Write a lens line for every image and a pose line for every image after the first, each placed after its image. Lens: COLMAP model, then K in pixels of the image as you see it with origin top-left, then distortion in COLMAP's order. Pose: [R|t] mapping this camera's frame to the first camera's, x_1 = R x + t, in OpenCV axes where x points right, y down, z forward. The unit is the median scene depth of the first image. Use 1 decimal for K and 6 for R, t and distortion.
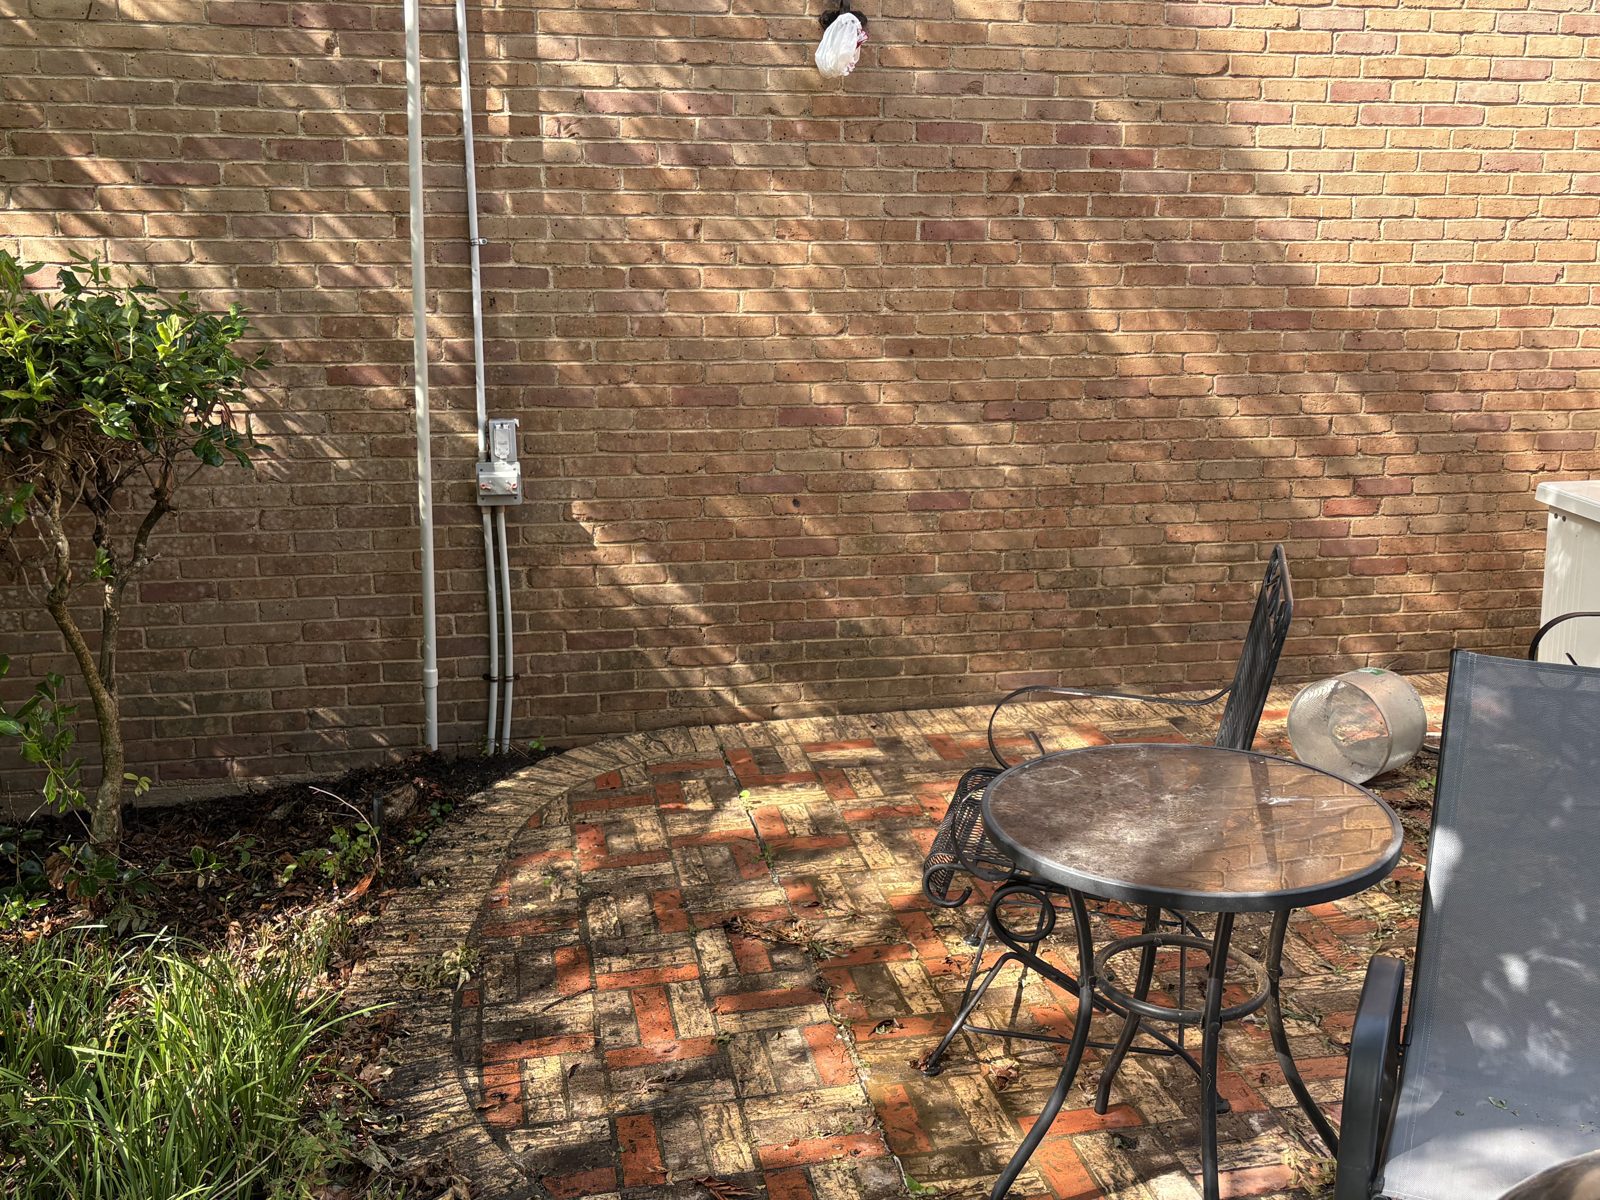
lens RADIAL K [[1136.2, 0, 800.0], [0, 1136.2, 600.0], [0, 0, 1]] dist [-0.009251, 0.002450]
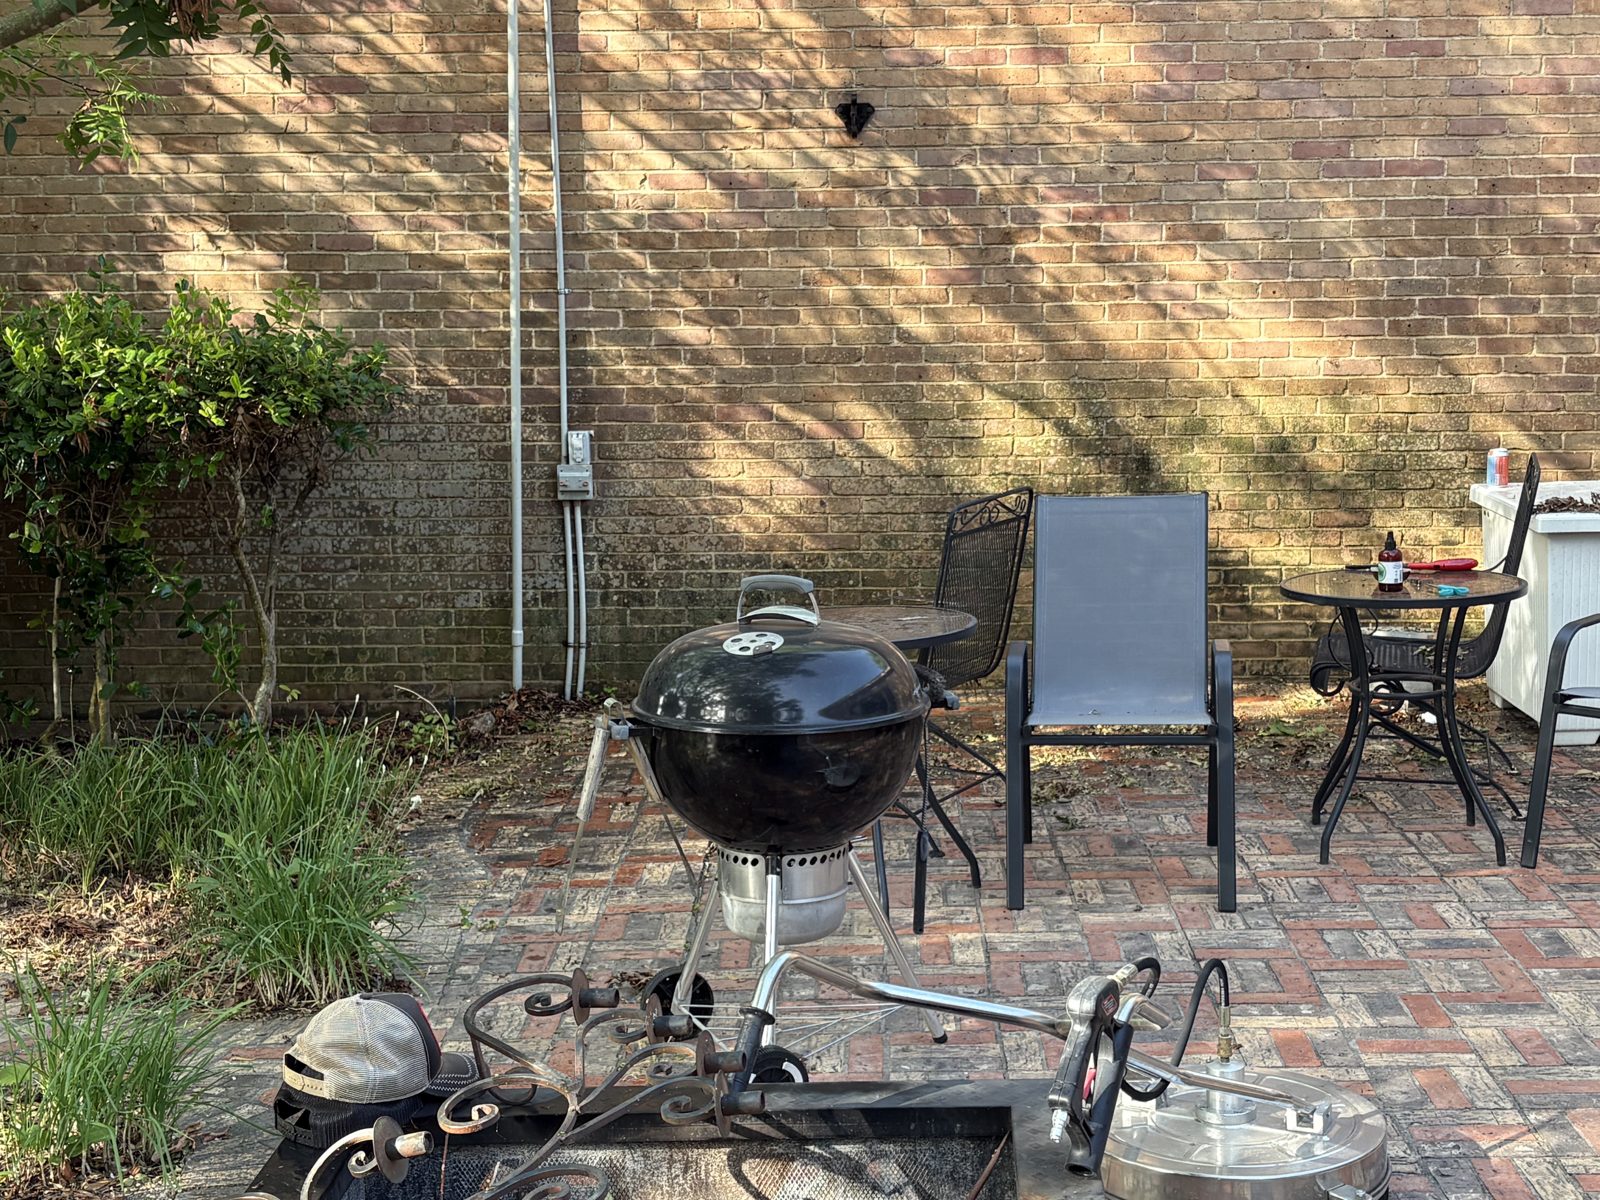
lens RADIAL K [[1136.2, 0, 800.0], [0, 1136.2, 600.0], [0, 0, 1]] dist [-0.009251, 0.002450]
pose [[0.989132, 0.018376, -0.145880, 0.162326], [-0.028461, 0.997324, -0.067347, 0.103276], [0.144252, 0.070766, 0.987007, -0.185194]]
